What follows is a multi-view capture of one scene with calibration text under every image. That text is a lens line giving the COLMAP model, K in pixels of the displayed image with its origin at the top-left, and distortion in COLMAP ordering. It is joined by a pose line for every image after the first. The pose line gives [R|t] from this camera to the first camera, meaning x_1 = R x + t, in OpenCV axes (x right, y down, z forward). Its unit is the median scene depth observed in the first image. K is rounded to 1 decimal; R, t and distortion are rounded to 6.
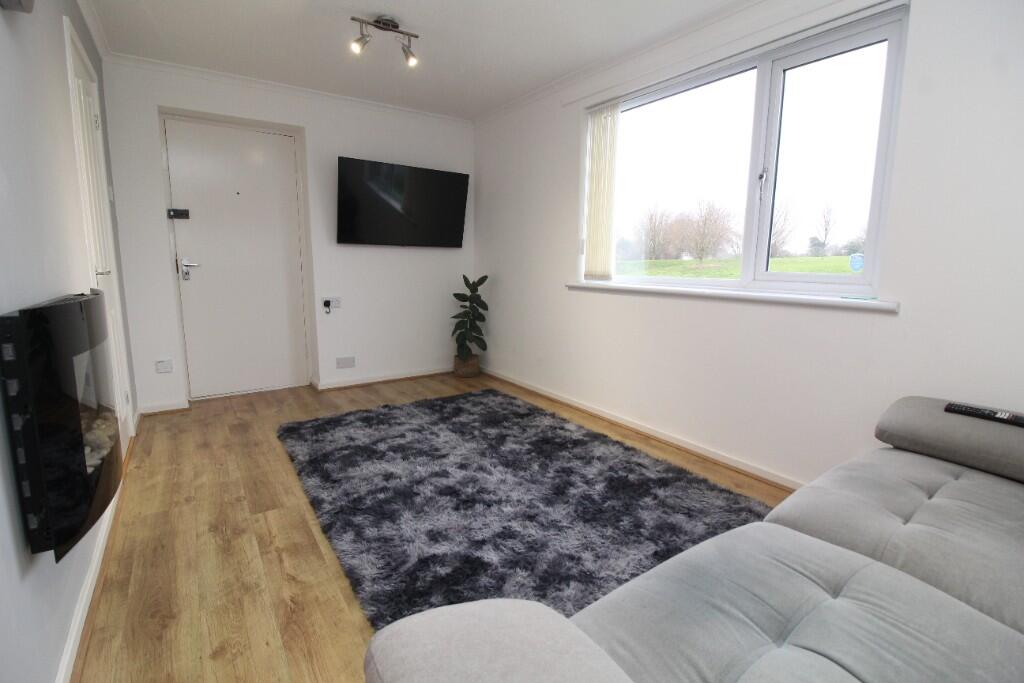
lens RADIAL K [[477.7, 0, 515.3], [0, 477.7, 339.6], [0, 0, 1]] dist [-0.002285, -0.000984]
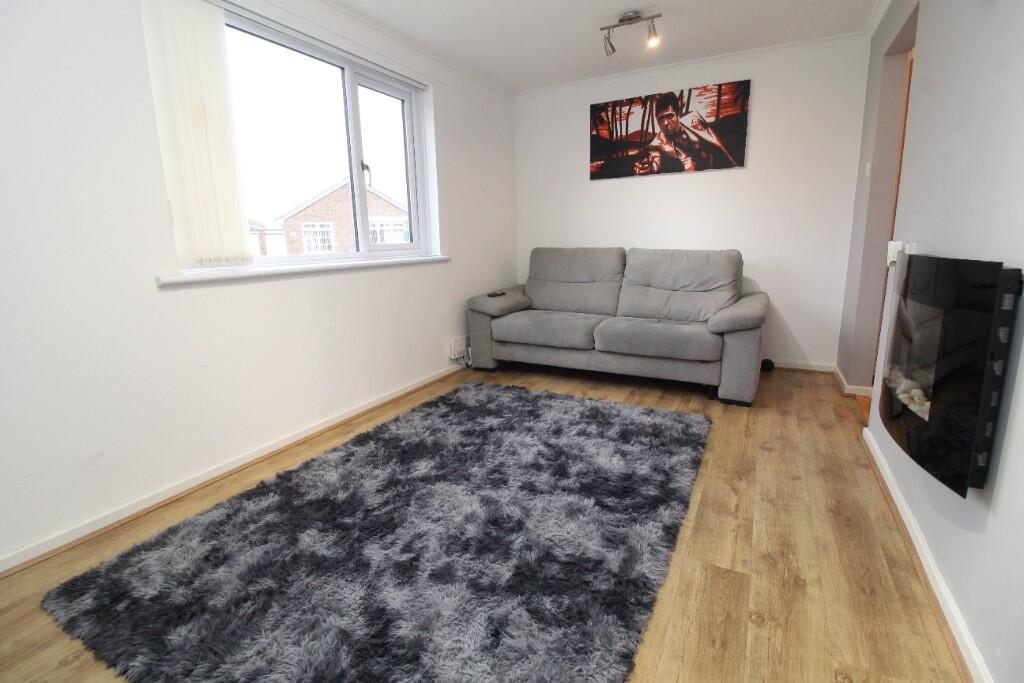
lens RADIAL K [[477.7, 0, 515.0], [0, 477.7, 336.2], [0, 0, 1]] dist [-0.002285, -0.000984]
pose [[-0.472079, -0.174993, 0.864013, -0.727503], [0.166202, 0.944857, 0.282176, -0.184572], [-0.865747, 0.276810, -0.416963, 1.157678]]
